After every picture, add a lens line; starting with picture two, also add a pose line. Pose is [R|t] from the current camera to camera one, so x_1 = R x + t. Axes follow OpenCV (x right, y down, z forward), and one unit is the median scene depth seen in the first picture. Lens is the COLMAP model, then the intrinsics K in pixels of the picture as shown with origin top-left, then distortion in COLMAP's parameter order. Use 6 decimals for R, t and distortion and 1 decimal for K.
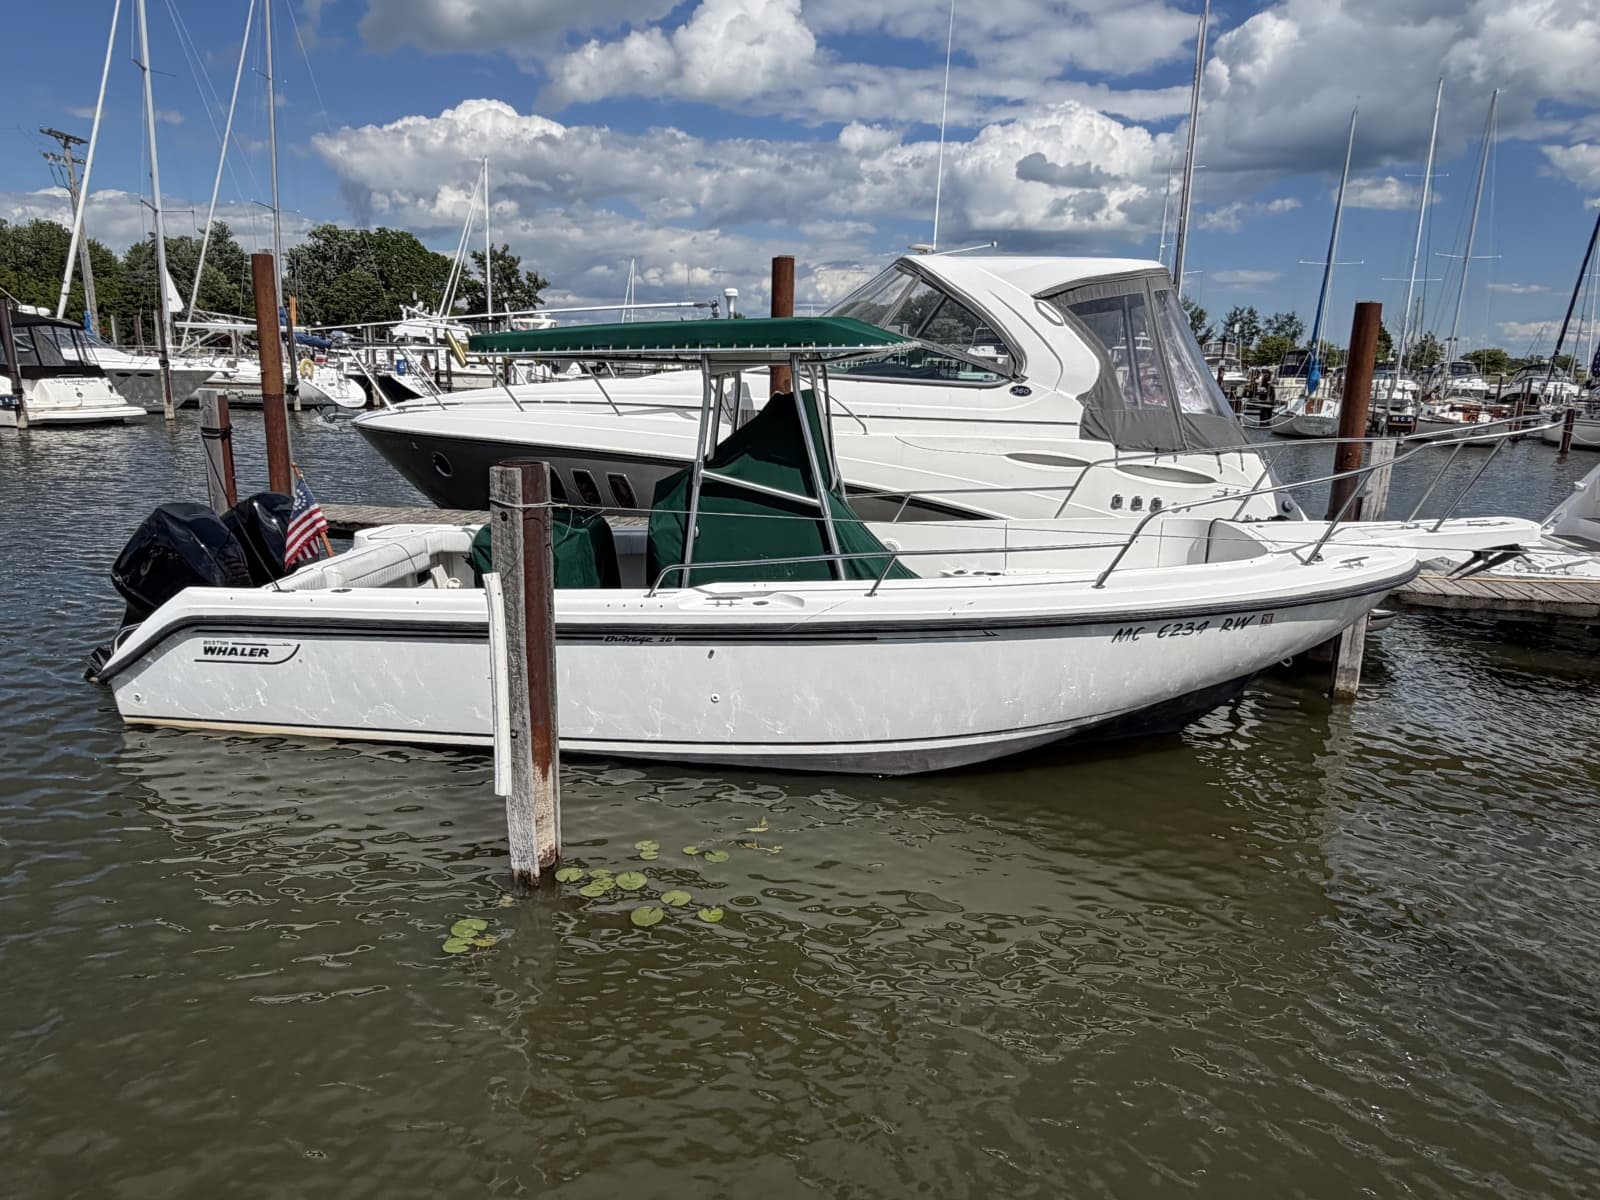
lens RADIAL K [[1049.8, 0, 790.9], [0, 1049.8, 612.6], [0, 0, 1]] dist [0.001560, 0.002043]
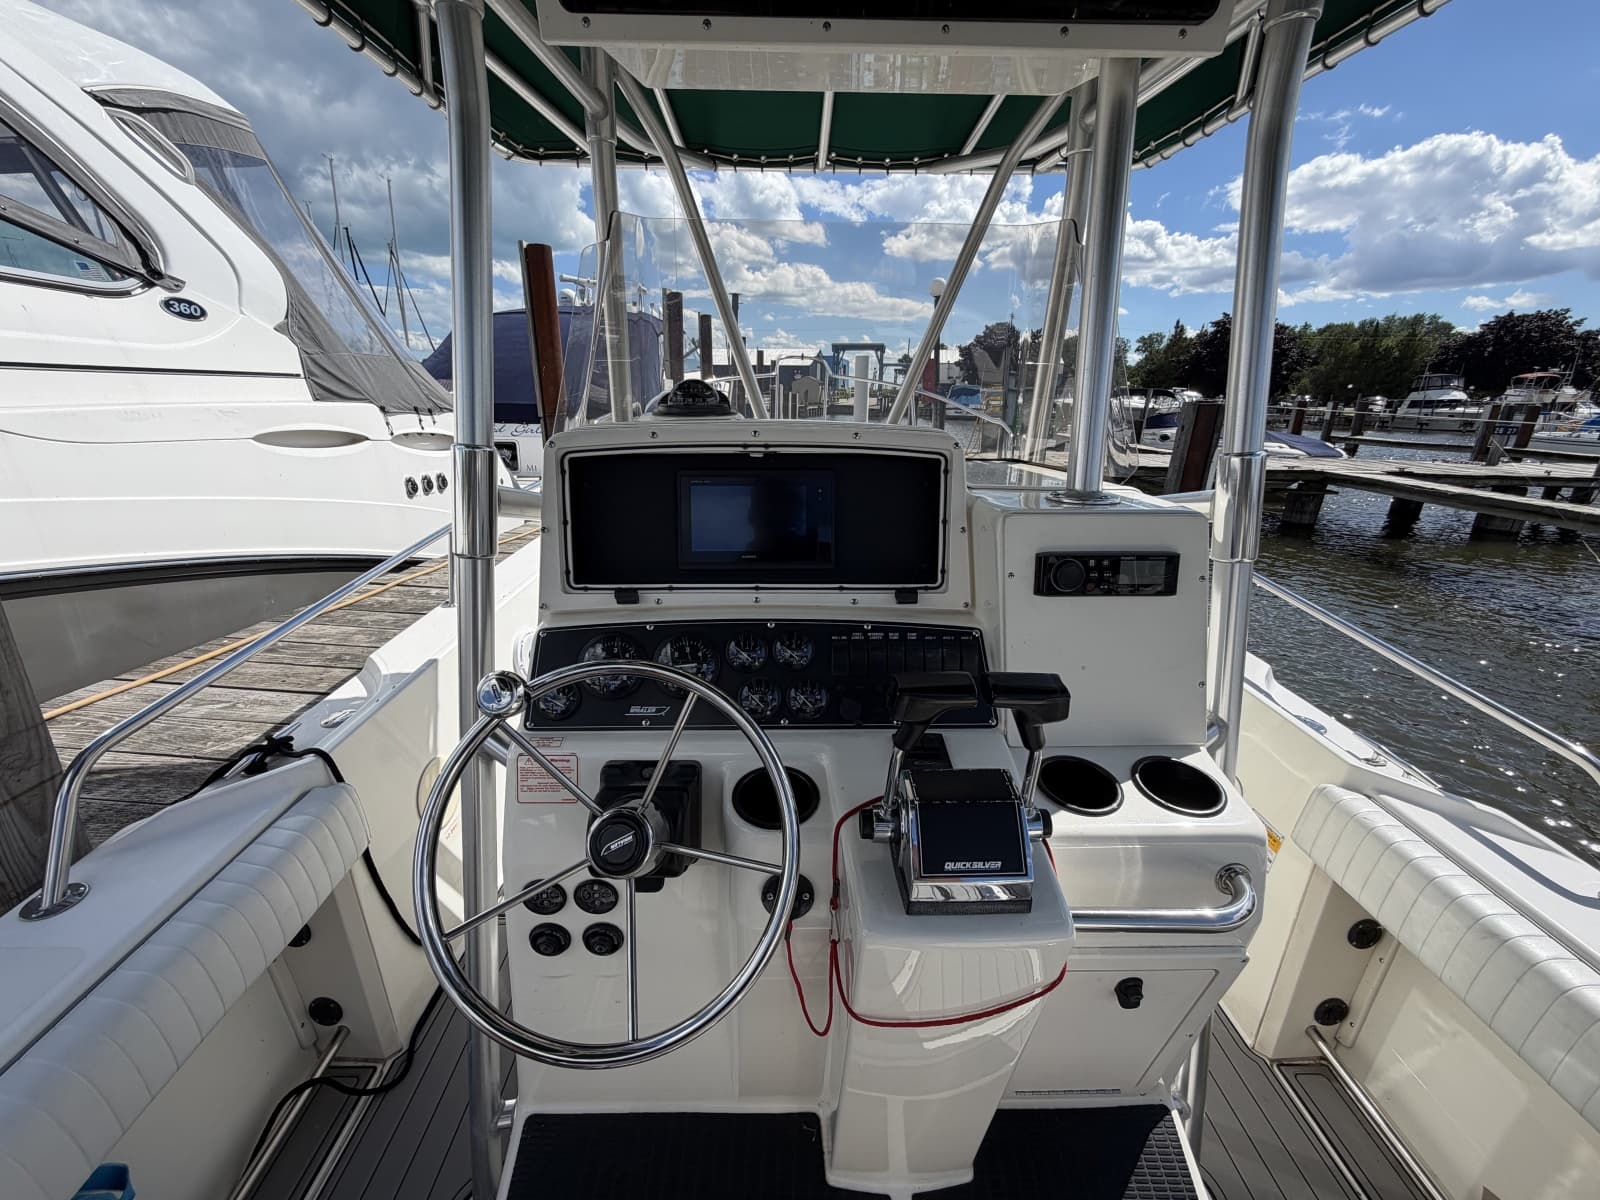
lens RADIAL K [[641.9, 0, 791.2], [0, 641.9, 601.0], [0, 0, 1]] dist [-0.001686, 0.000143]
pose [[-0.138881, -0.323515, 0.935975, -0.156619], [0.216666, 0.912311, 0.347485, -0.128498], [-0.966317, 0.251053, -0.056608, 0.781879]]
